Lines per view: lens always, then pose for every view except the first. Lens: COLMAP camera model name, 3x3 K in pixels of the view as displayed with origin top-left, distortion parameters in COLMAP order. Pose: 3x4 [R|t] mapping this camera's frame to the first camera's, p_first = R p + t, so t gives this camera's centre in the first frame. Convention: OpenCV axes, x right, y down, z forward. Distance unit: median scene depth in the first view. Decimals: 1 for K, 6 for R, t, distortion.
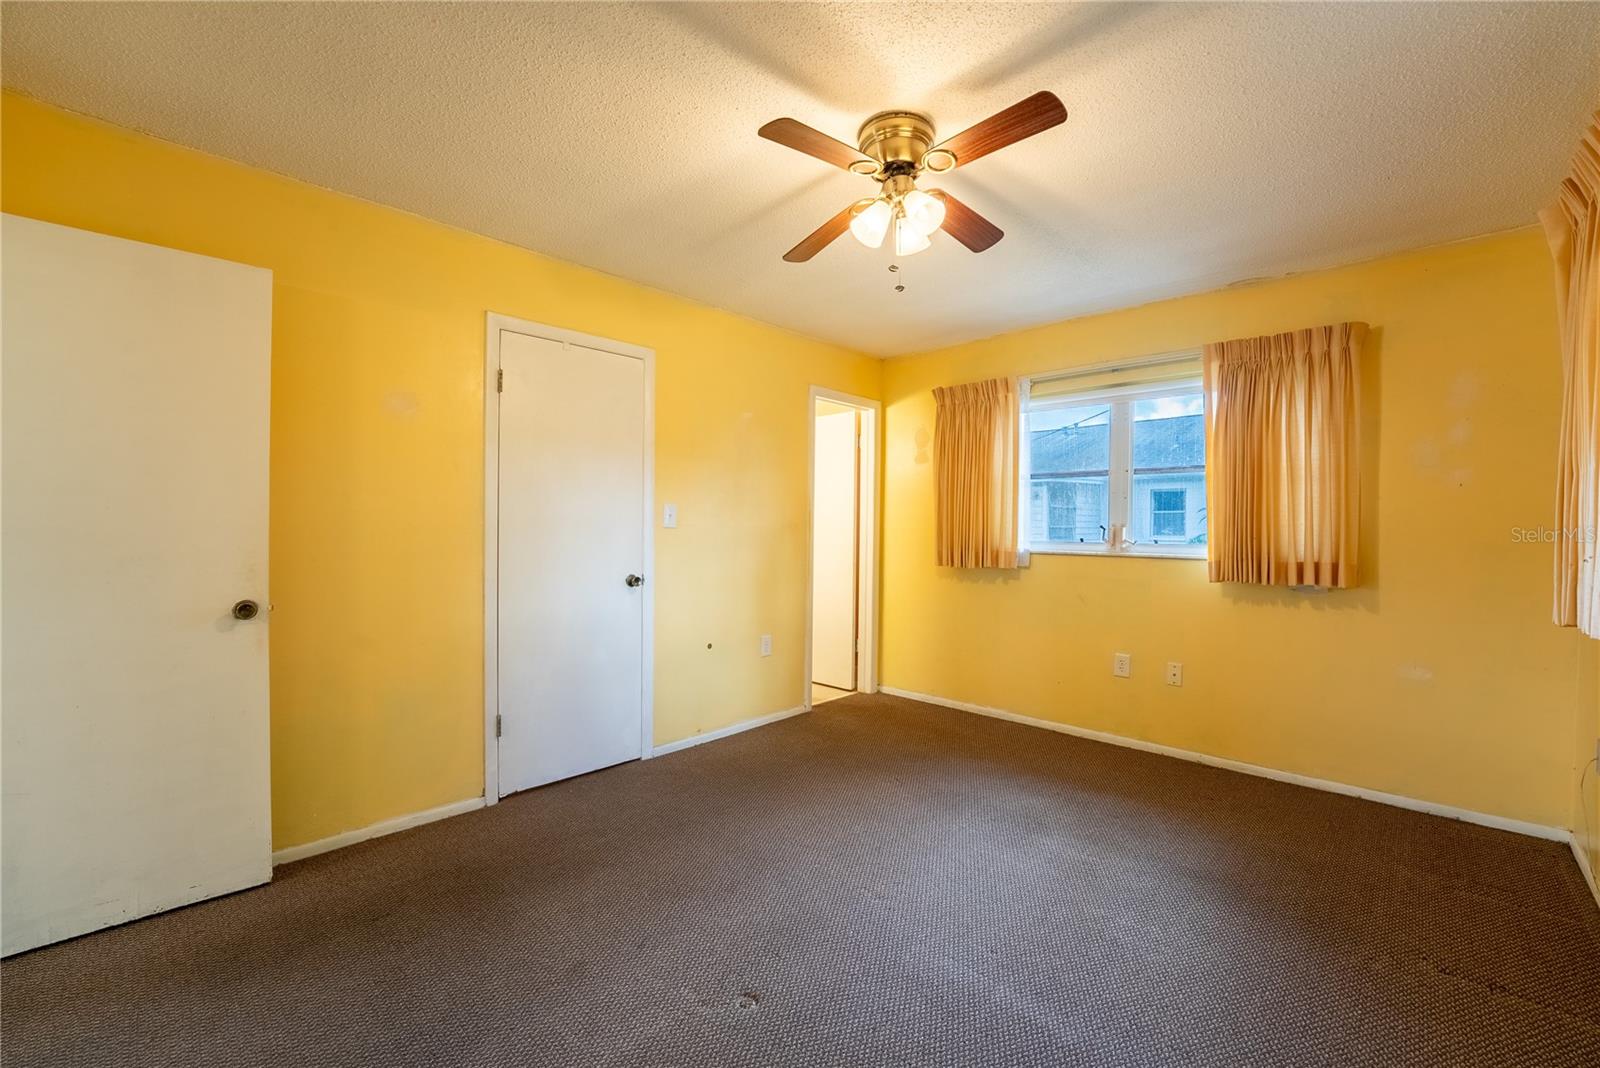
lens RADIAL K [[656.9, 0, 801.5], [0, 656.9, 532.4], [0, 0, 1]] dist [-0.025251, 0.002410]
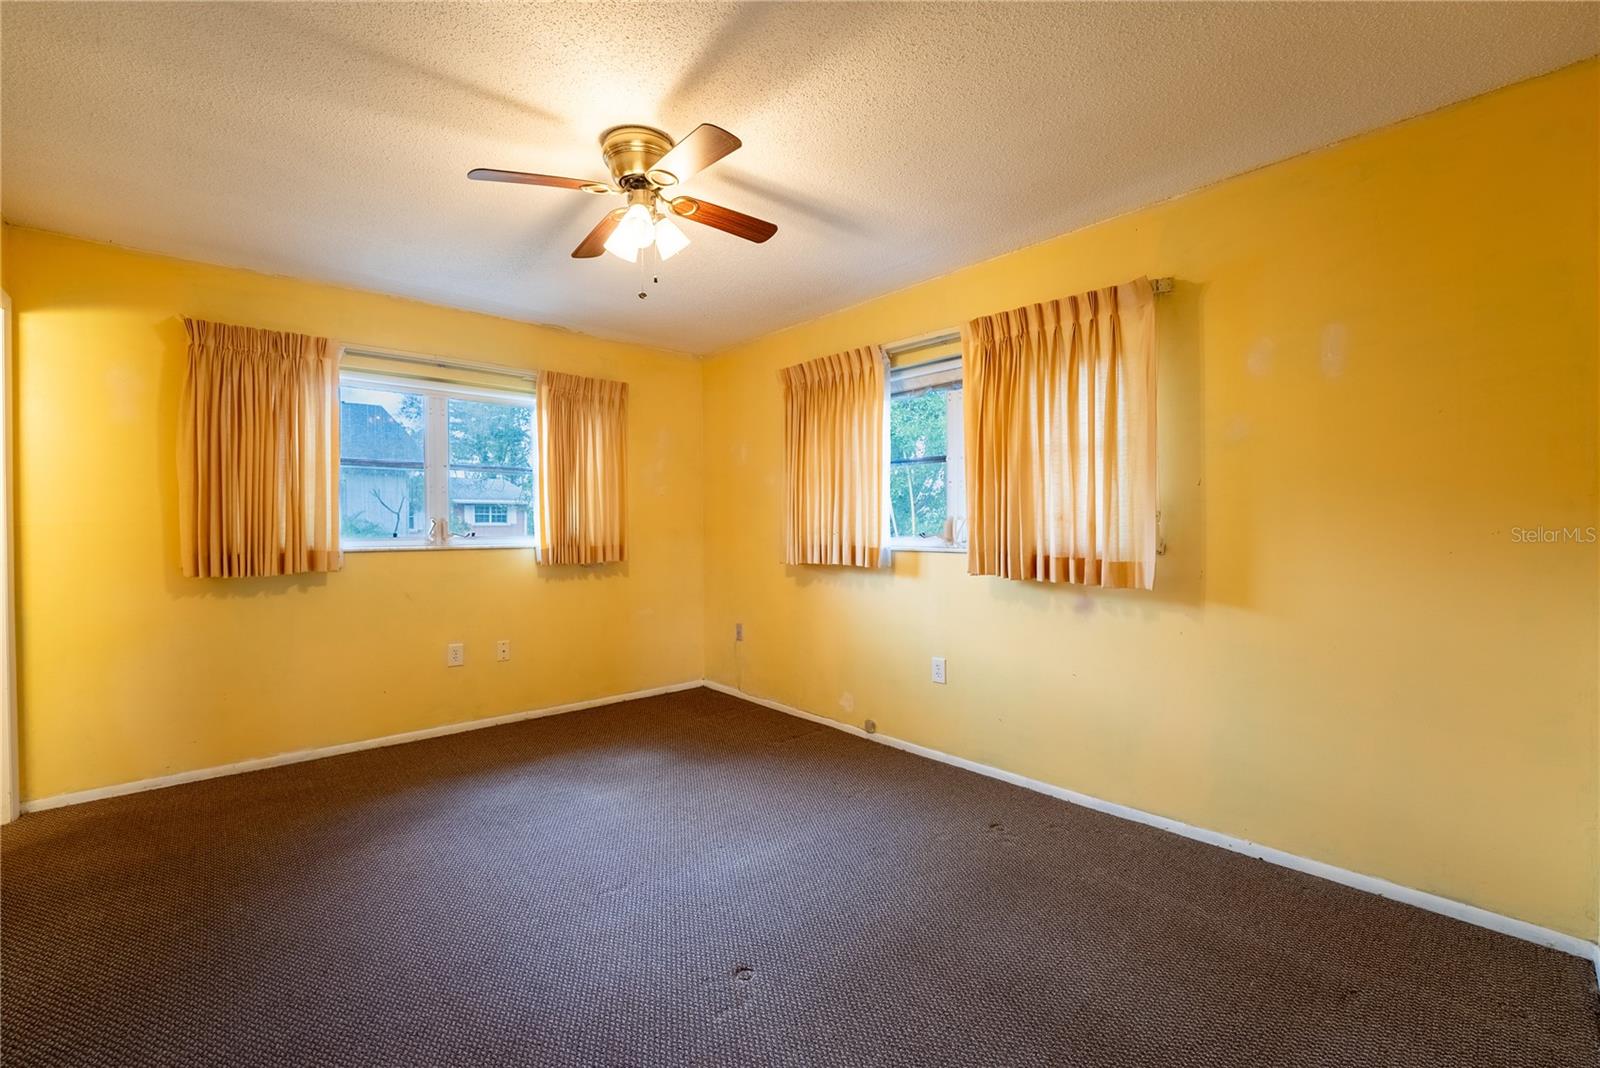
lens RADIAL K [[656.9, 0, 794.2], [0, 656.9, 536.0], [0, 0, 1]] dist [-0.025251, 0.002410]
pose [[0.064983, -0.026428, 0.997536, -0.504665], [0.007676, 0.999633, 0.025983, -0.007259], [-0.997857, 0.005969, 0.065162, 0.400895]]
